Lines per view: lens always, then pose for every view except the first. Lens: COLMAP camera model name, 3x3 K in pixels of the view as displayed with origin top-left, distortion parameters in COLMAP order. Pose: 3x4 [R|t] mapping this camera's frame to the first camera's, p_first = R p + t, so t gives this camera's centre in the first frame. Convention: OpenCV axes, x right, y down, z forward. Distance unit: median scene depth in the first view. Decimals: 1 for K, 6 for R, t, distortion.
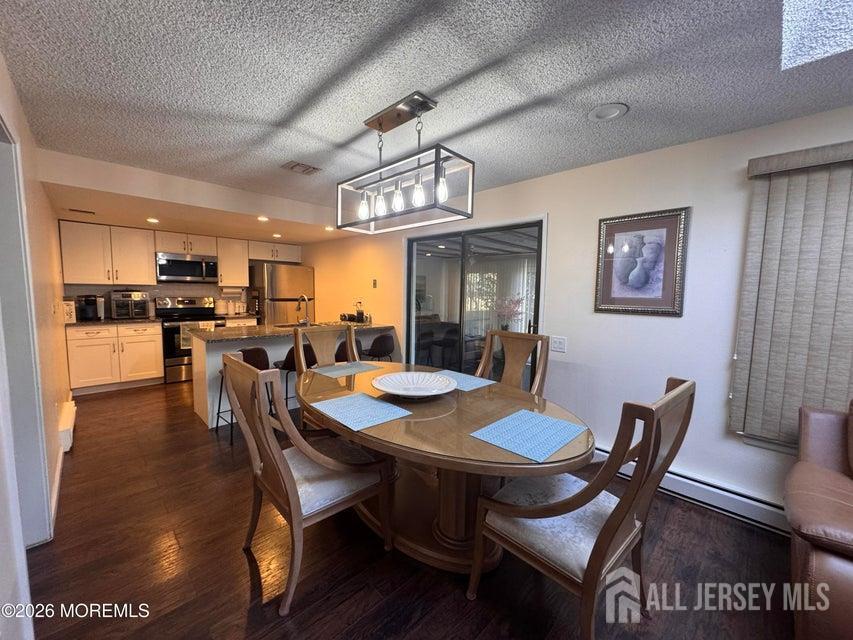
lens RADIAL K [[340.4, 0, 427.0], [0, 340.4, 319.8], [0, 0, 1]] dist [-0.004479, -0.000662]
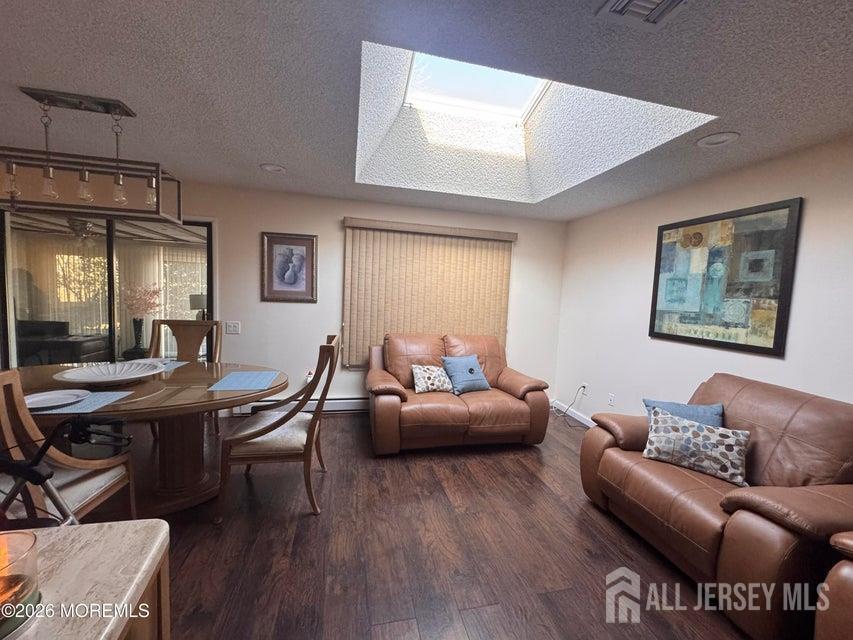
lens RADIAL K [[340.4, 0, 425.9], [0, 340.4, 320.2], [0, 0, 1]] dist [-0.004479, -0.000662]
pose [[0.535826, -0.059922, 0.842199, -0.299122], [0.038151, 0.998178, 0.046747, 0.016104], [-0.843466, 0.007083, 0.537136, -0.272149]]
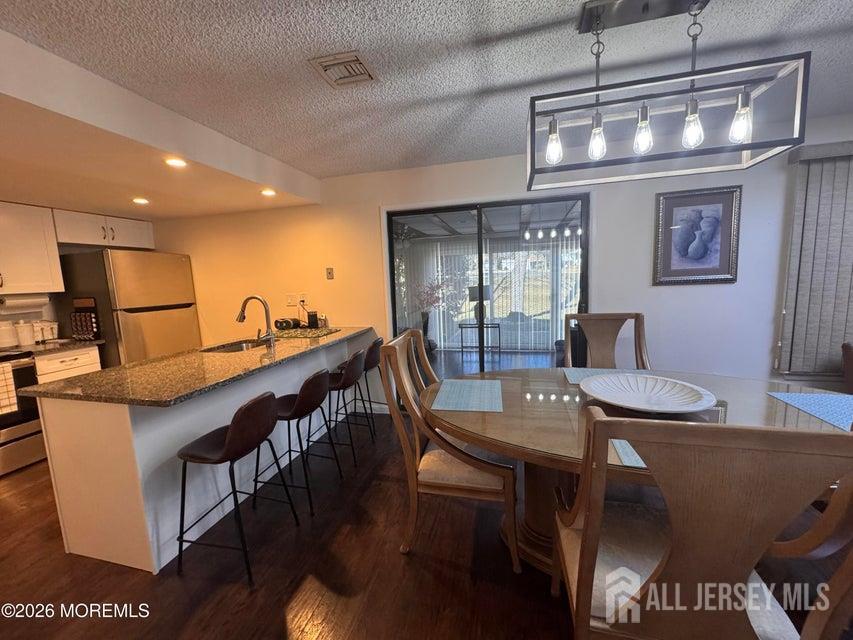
lens RADIAL K [[340.4, 0, 424.4], [0, 340.4, 321.7], [0, 0, 1]] dist [-0.004479, -0.000662]
pose [[0.861470, -0.119659, 0.493510, -0.628830], [0.102076, 0.992809, 0.062538, -0.048756], [-0.497444, -0.003499, 0.867489, 0.458675]]
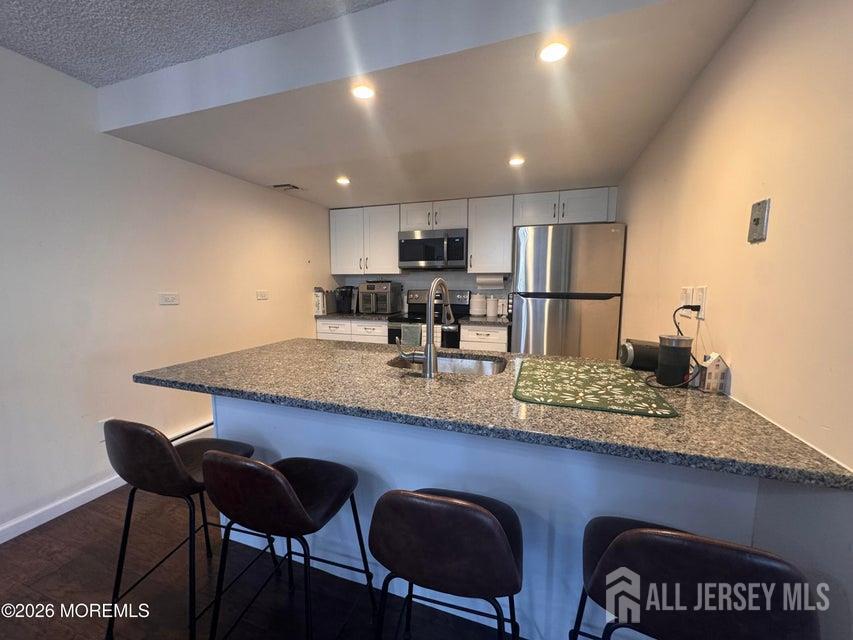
lens RADIAL K [[340.4, 0, 420.0], [0, 340.4, 317.7], [0, 0, 1]] dist [-0.004479, -0.000662]
pose [[0.431369, 0.072620, -0.899248, -0.091002], [-0.072324, 0.996331, 0.045767, -0.073581], [0.899272, 0.045294, 0.435039, 1.285206]]
